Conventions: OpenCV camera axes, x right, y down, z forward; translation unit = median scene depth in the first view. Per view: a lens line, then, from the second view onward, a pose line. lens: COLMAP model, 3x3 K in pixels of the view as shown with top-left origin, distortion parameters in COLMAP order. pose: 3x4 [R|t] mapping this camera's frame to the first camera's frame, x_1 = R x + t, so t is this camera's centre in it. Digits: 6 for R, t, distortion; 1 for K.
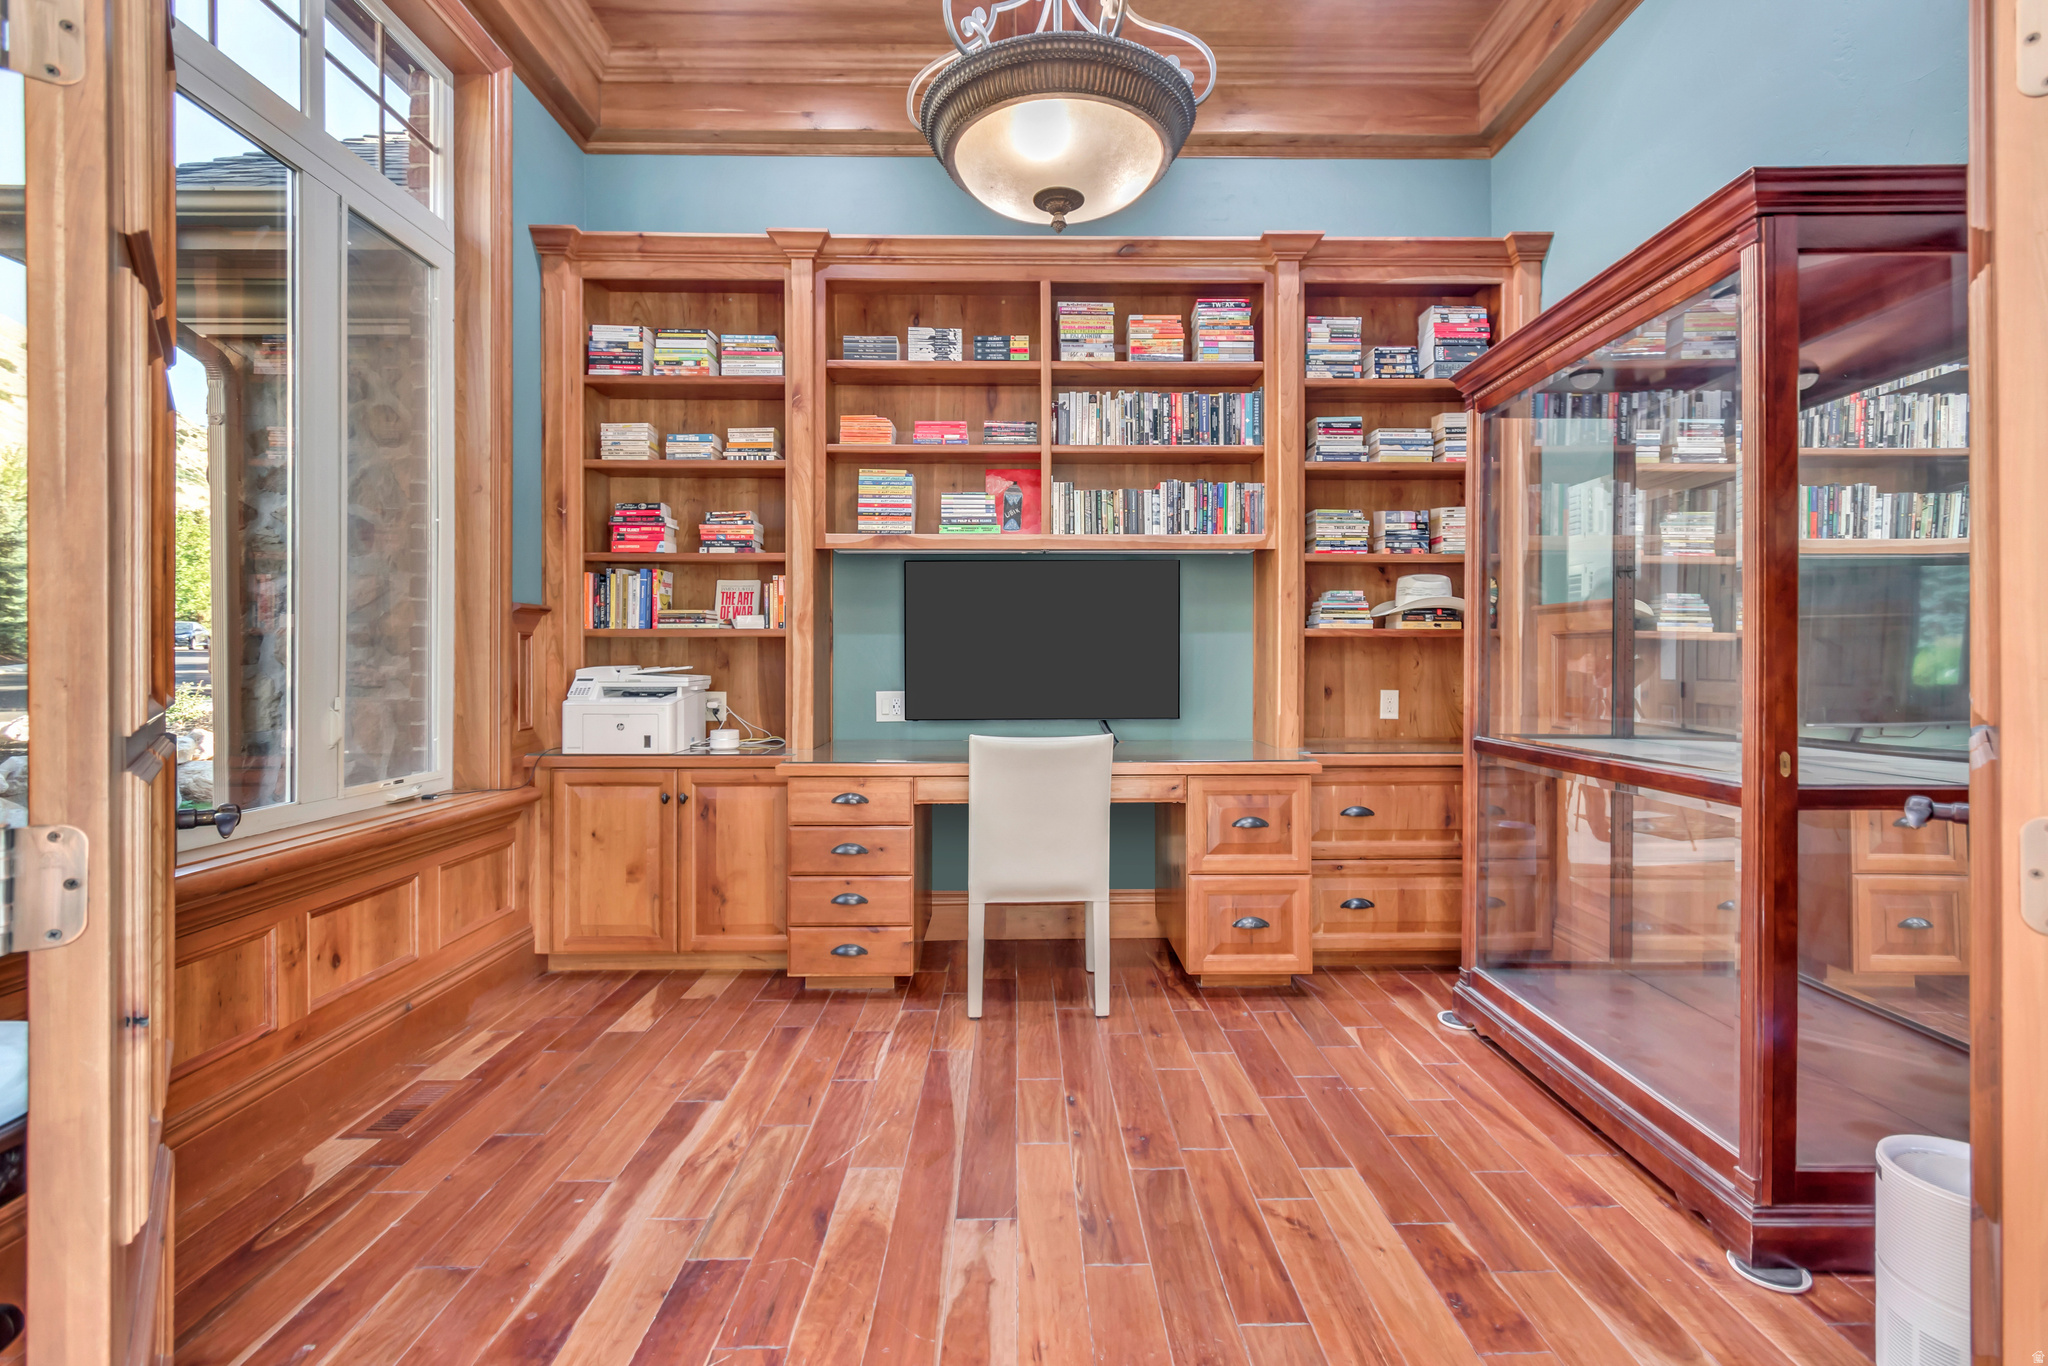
lens RADIAL K [[933.4, 0, 1013.2], [0, 933.4, 666.9], [0, 0, 1]] dist [0.006467, -0.003156]
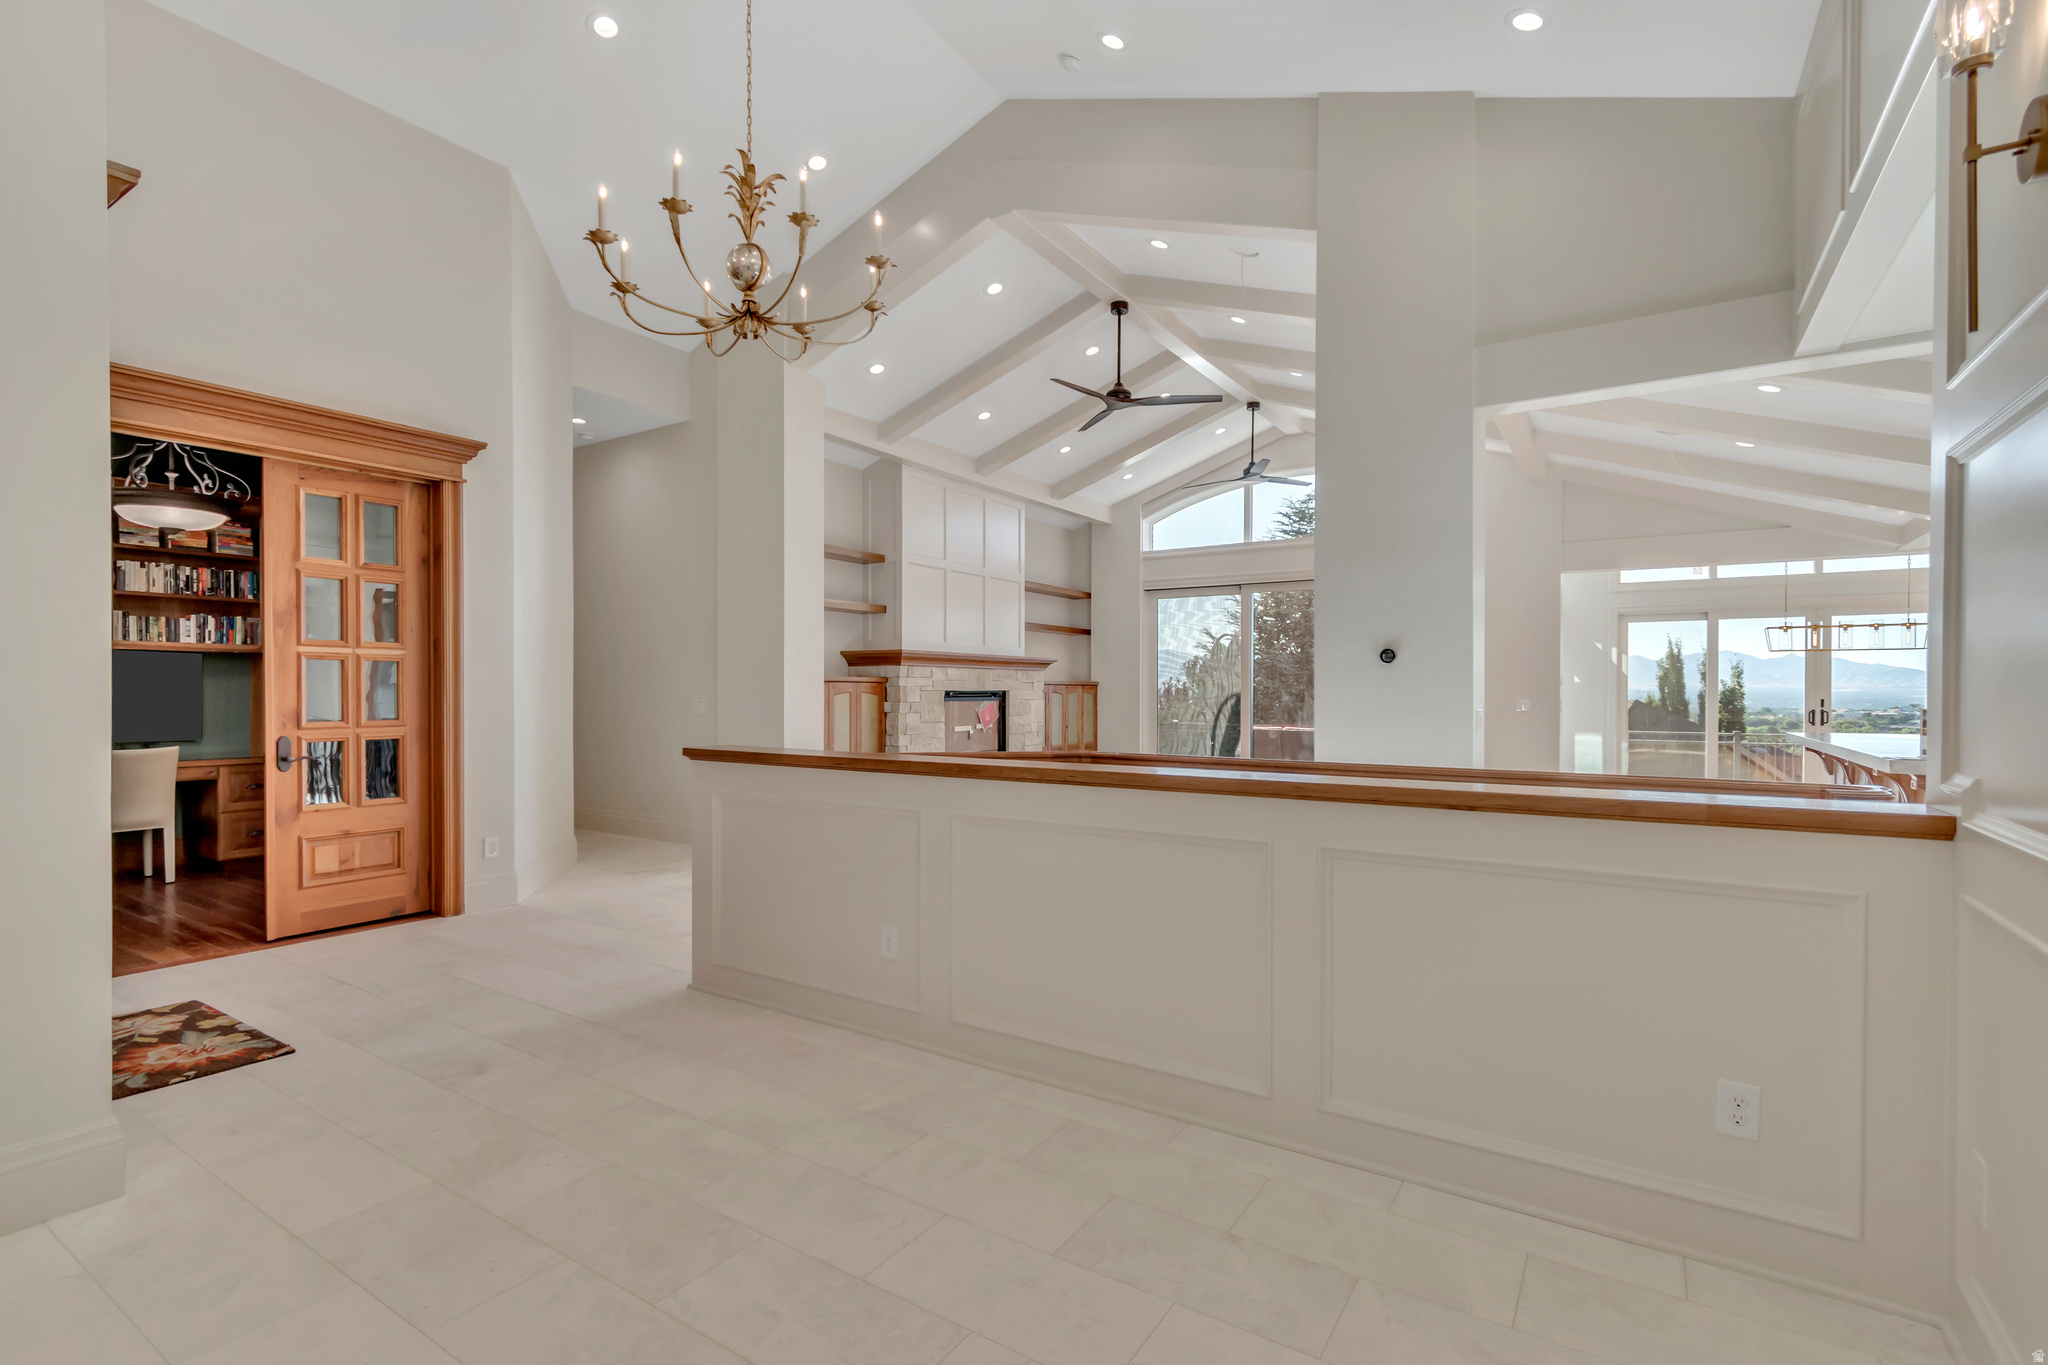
lens RADIAL K [[933.4, 0, 1037.4], [0, 933.4, 692.3], [0, 0, 1]] dist [0.006467, -0.003156]
pose [[0.534173, 0.002002, 0.845373, -0.523633], [-0.000070, 0.999997, -0.002324, -0.037499], [-0.845375, 0.001182, 0.534171, -1.439752]]
